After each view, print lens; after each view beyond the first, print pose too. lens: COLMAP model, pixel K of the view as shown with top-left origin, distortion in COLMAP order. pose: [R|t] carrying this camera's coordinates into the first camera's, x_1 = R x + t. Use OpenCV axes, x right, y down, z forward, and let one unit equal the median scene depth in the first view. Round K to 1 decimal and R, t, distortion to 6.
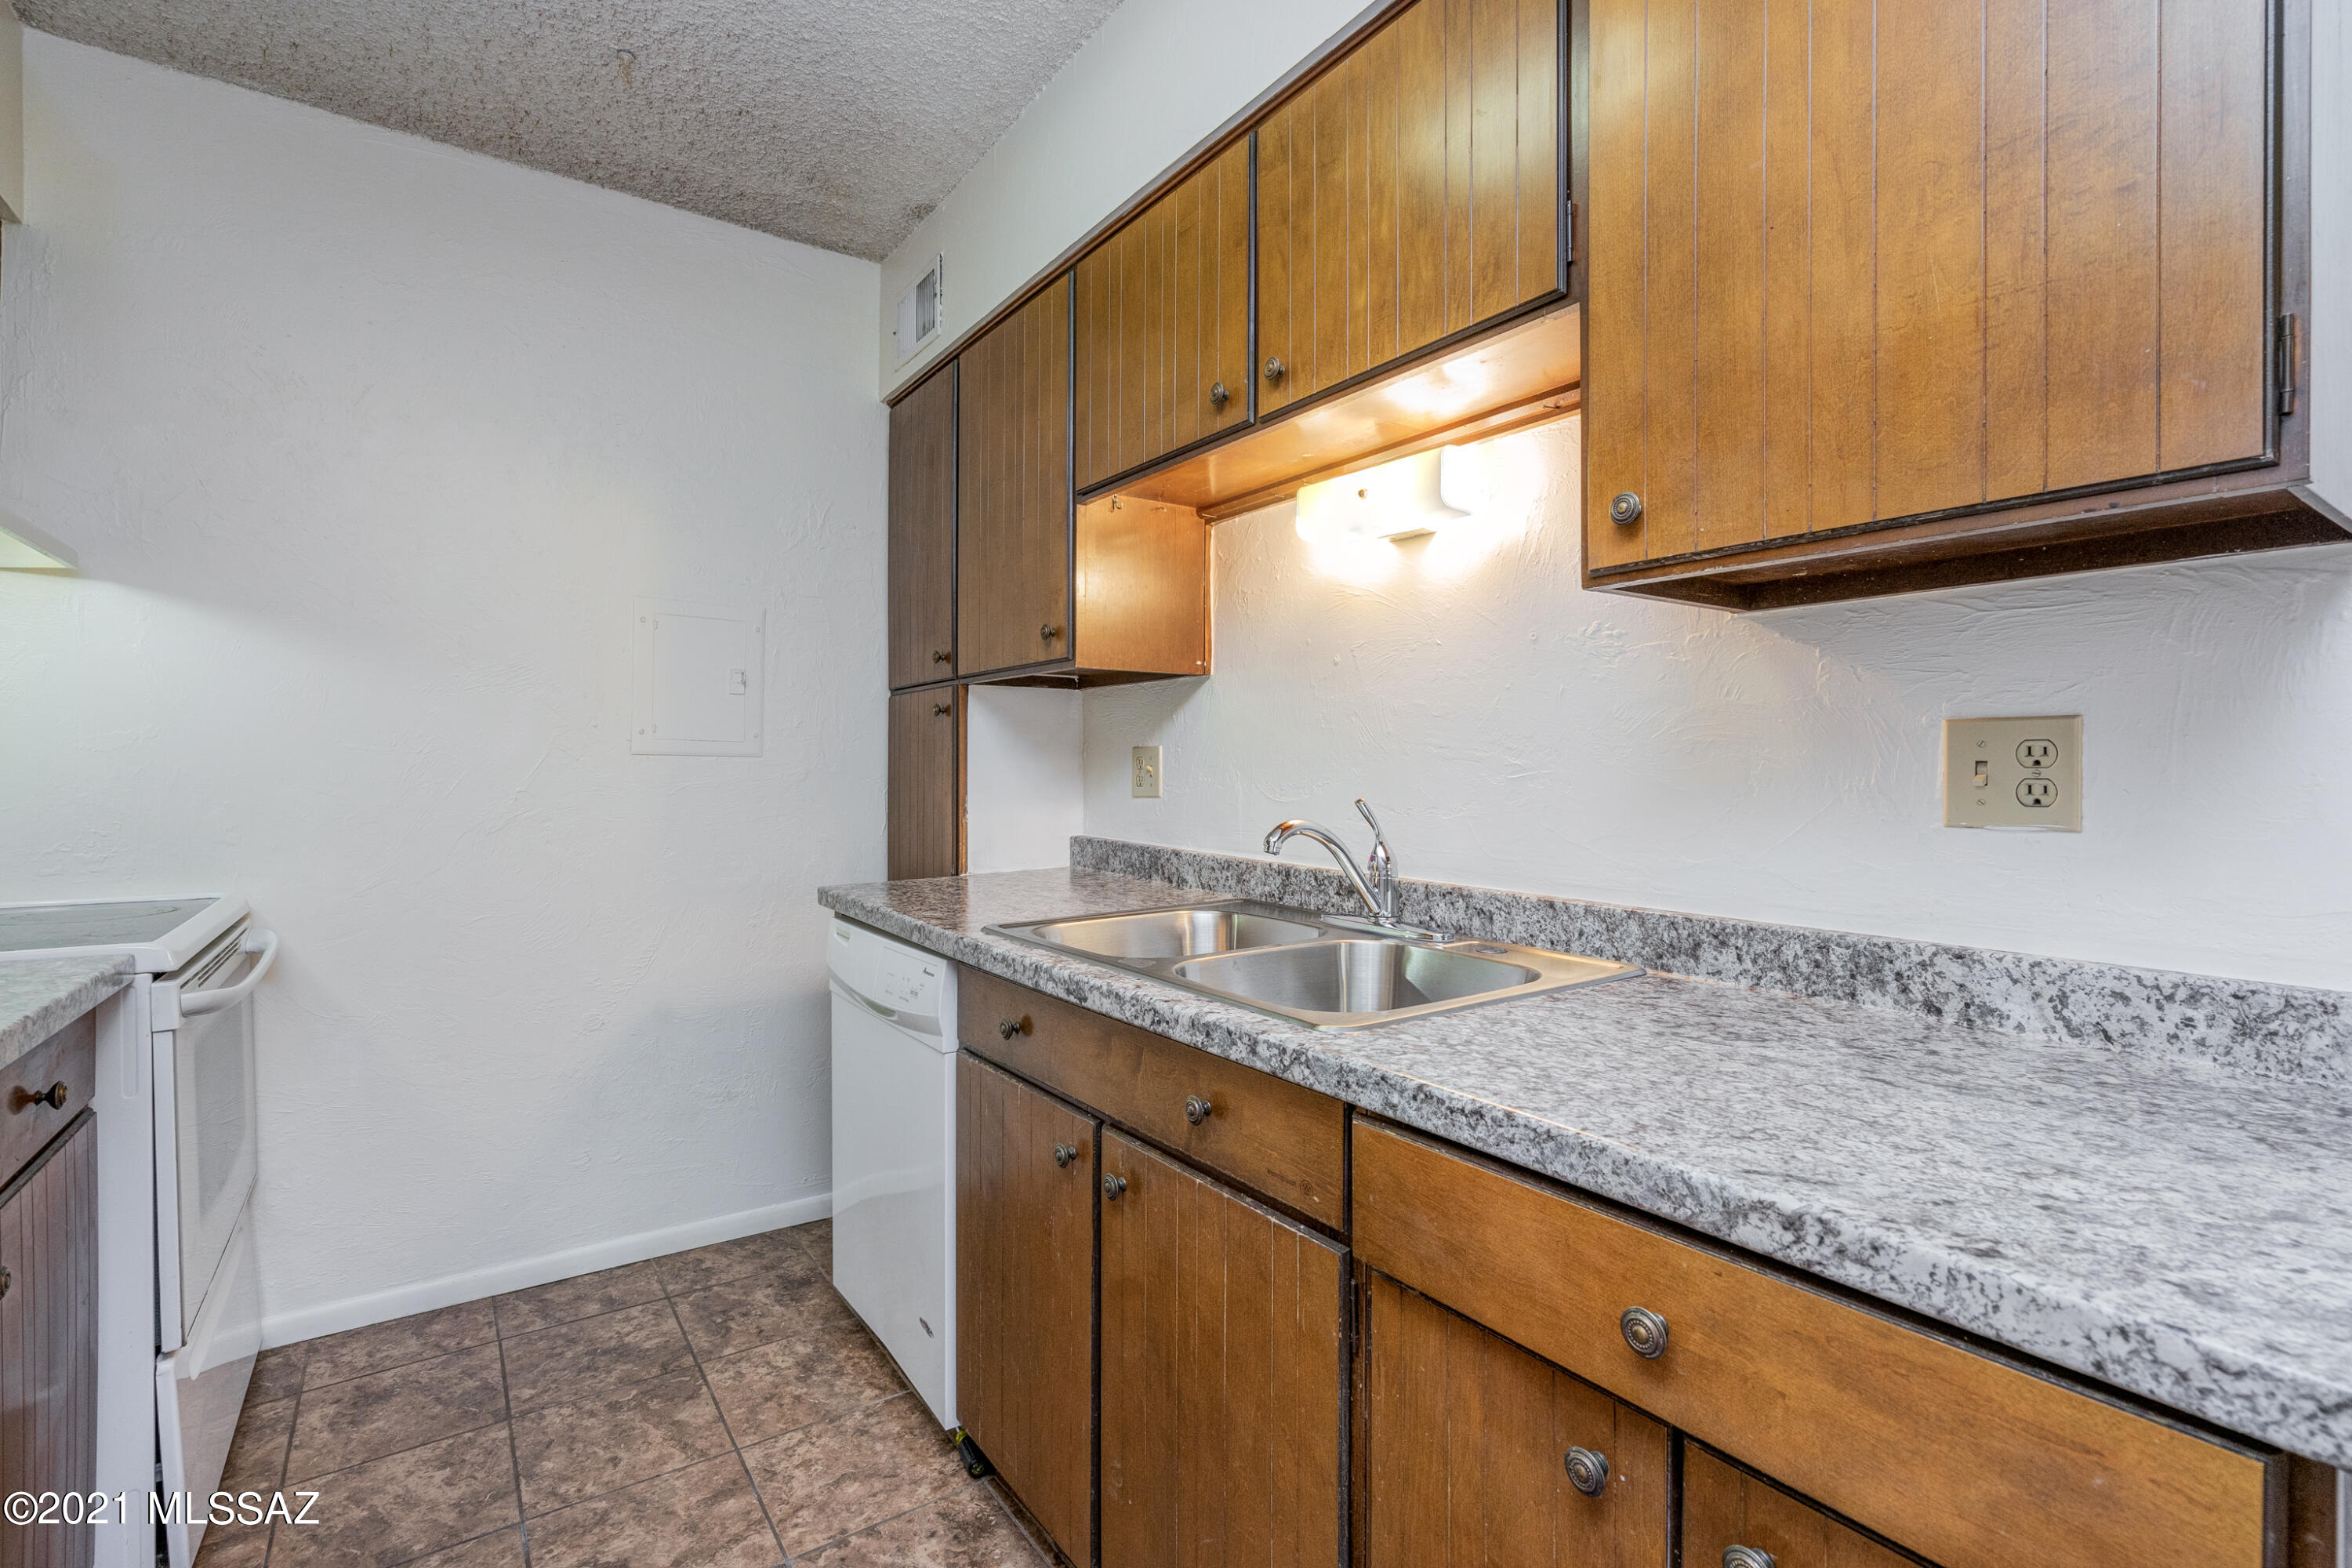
lens RADIAL K [[1072.6, 0, 1166.5], [0, 1072.6, 783.5], [0, 0, 1]] dist [-0.008621, 0.003275]
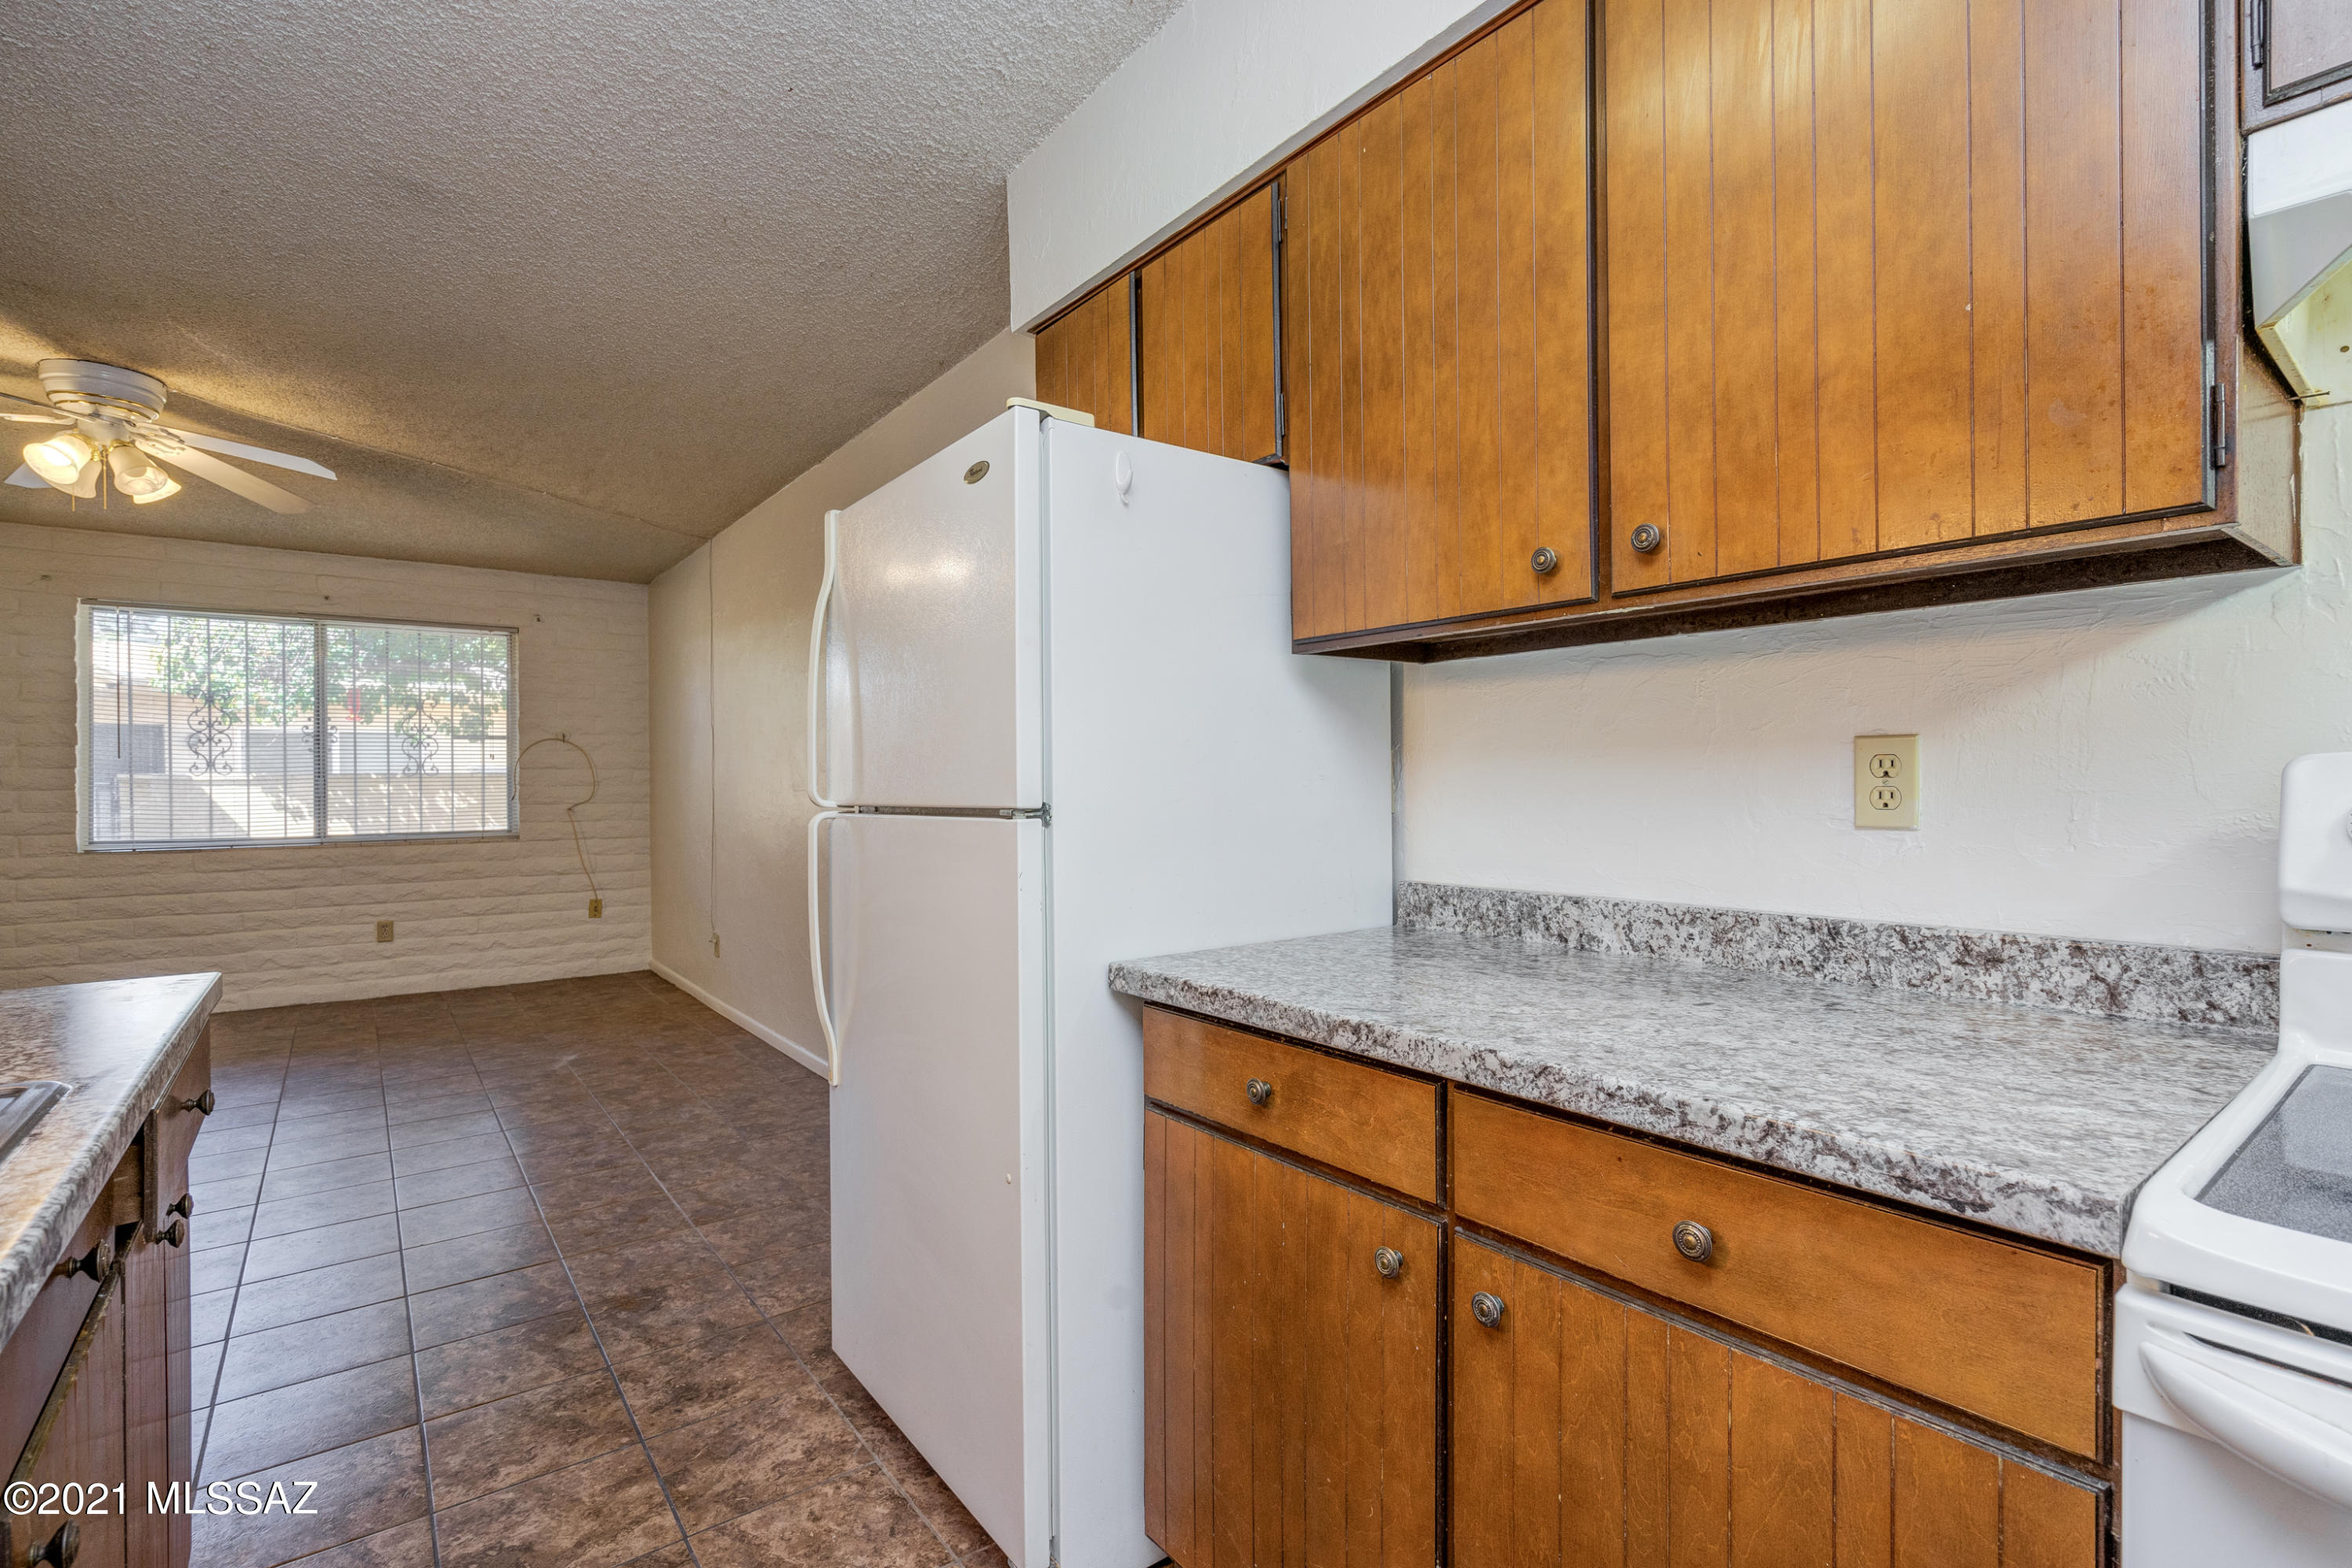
lens RADIAL K [[1072.6, 0, 1166.5], [0, 1072.6, 771.6], [0, 0, 1]] dist [-0.008621, 0.003275]
pose [[0.998958, -0.007926, 0.044938, 0.132860], [0.009199, 0.999561, -0.028177, 0.021616], [-0.044695, 0.028561, 0.998592, -0.516014]]
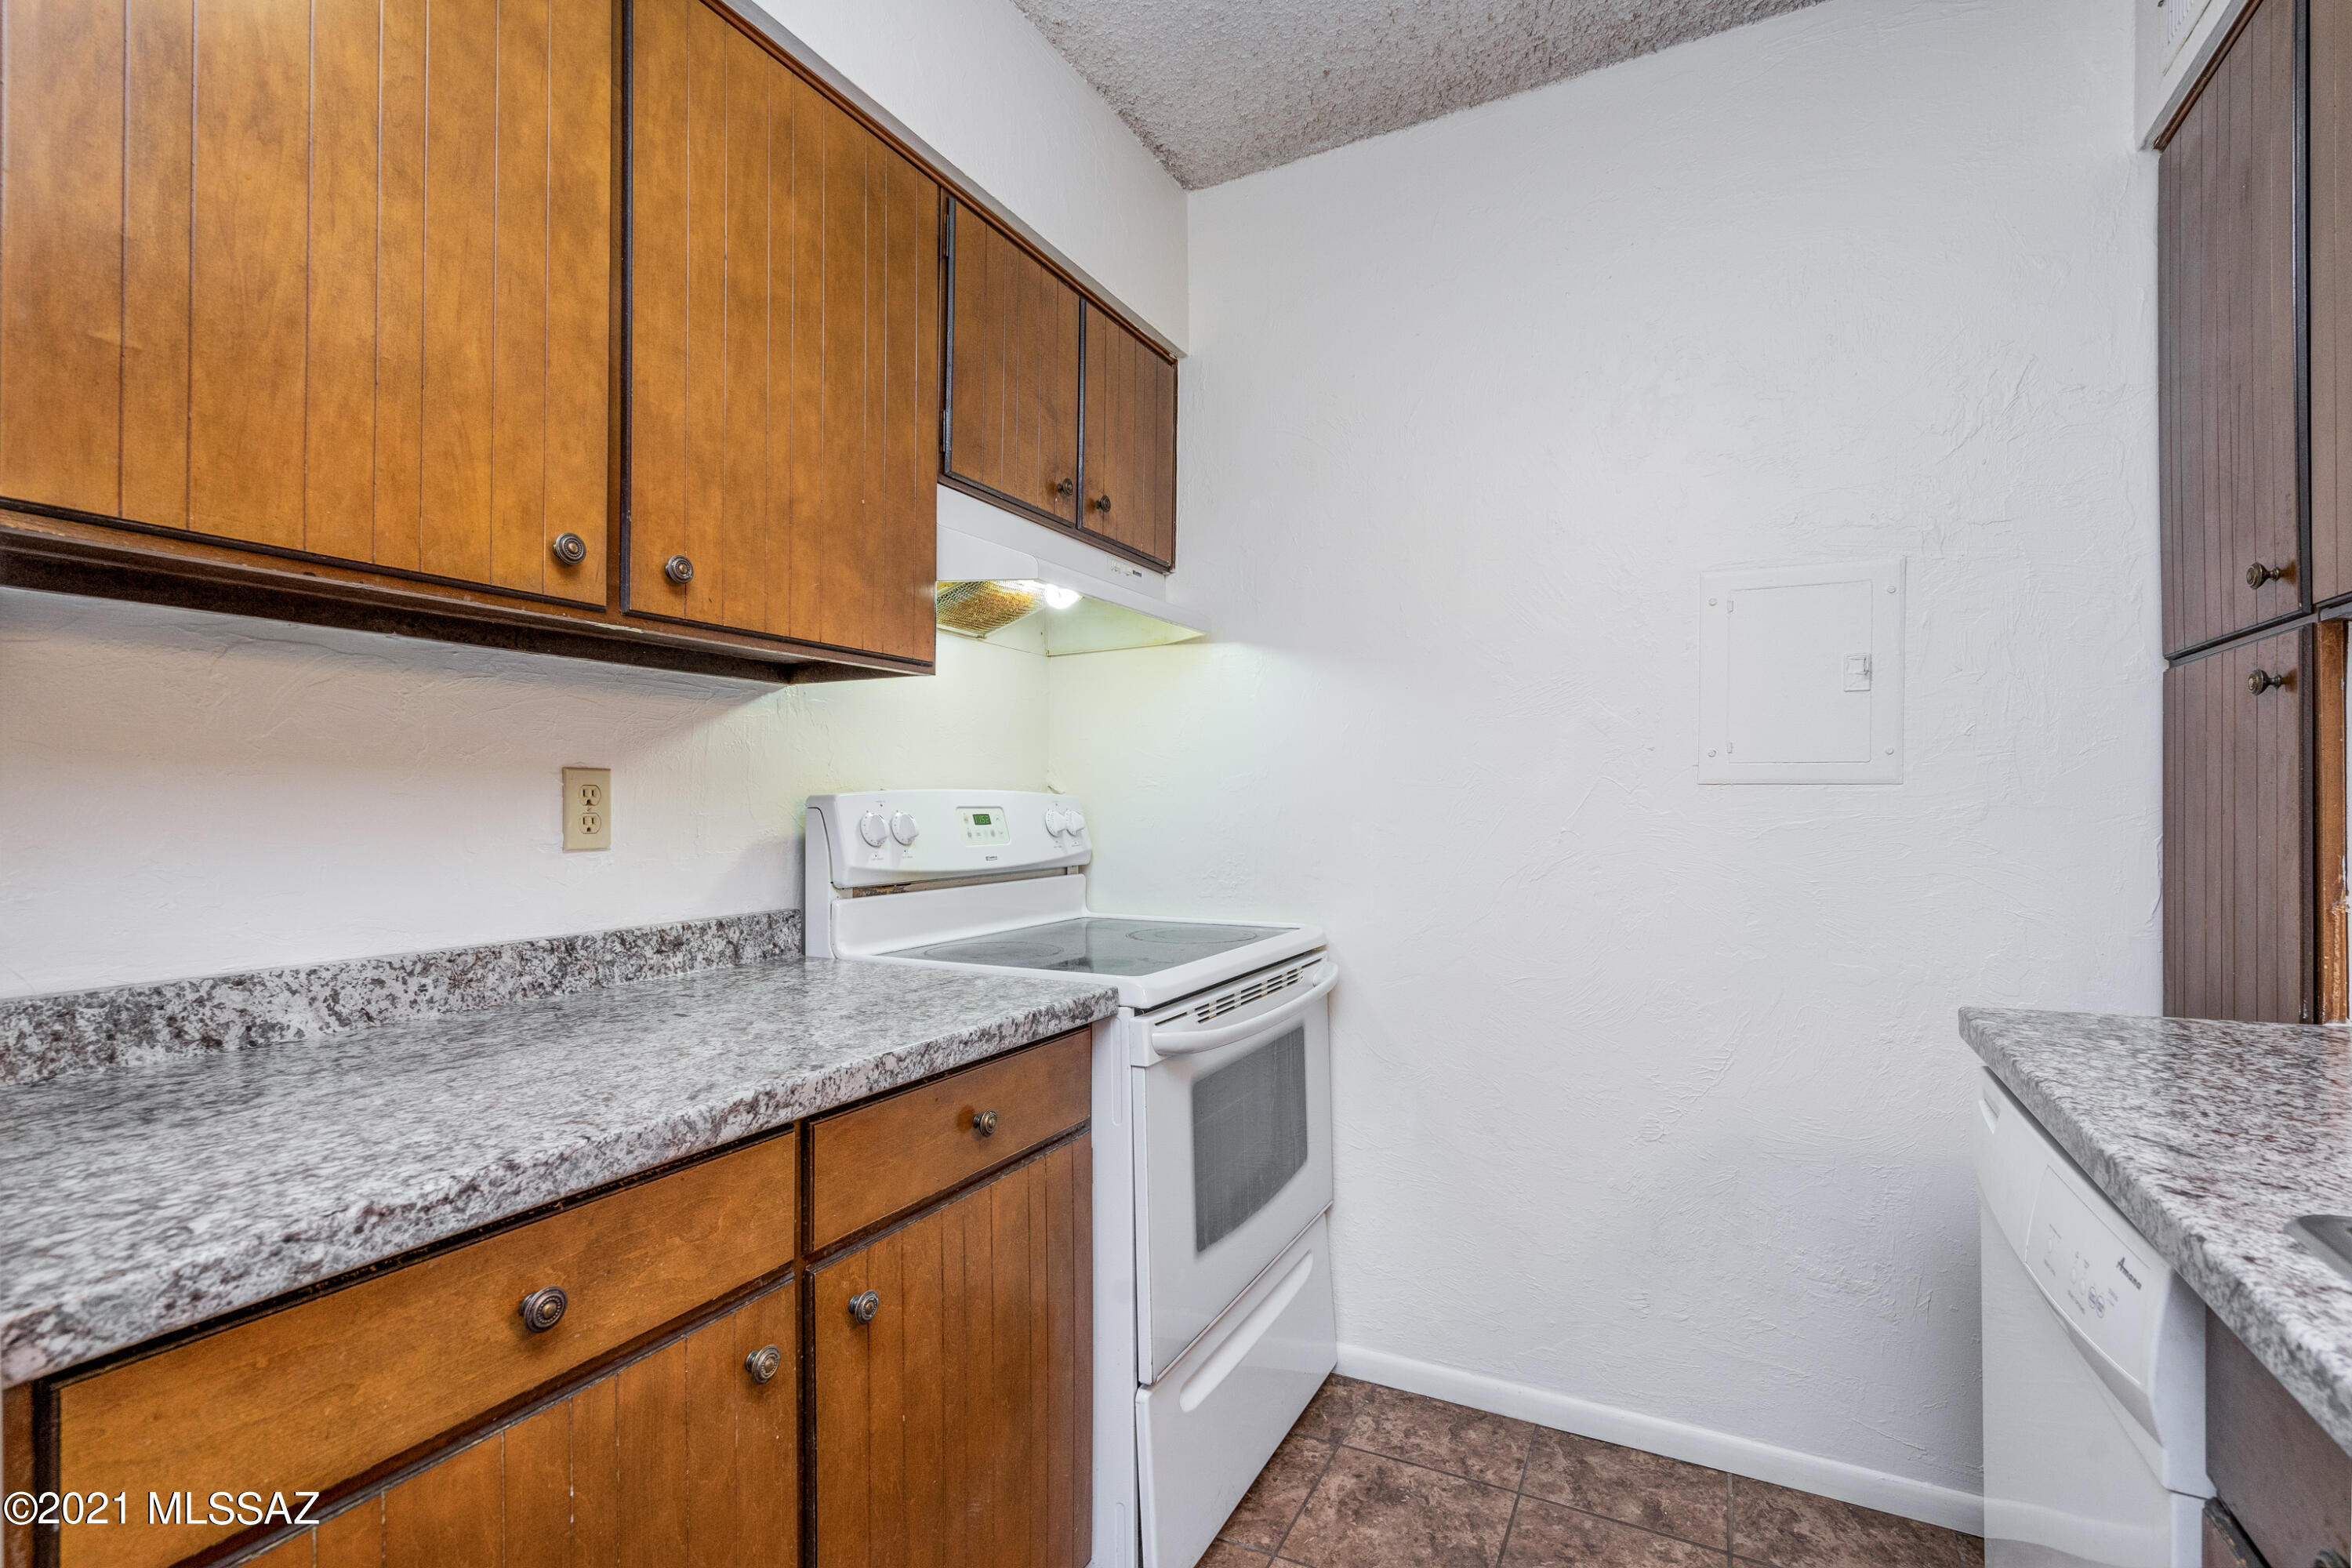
lens RADIAL K [[1072.6, 0, 1151.9], [0, 1072.6, 787.0], [0, 0, 1]] dist [-0.008621, 0.003275]
pose [[-0.454990, 0.015883, 0.890355, -0.647916], [0.020616, 0.999761, -0.007300, 0.000711], [-0.890258, 0.015034, -0.455209, 0.789805]]
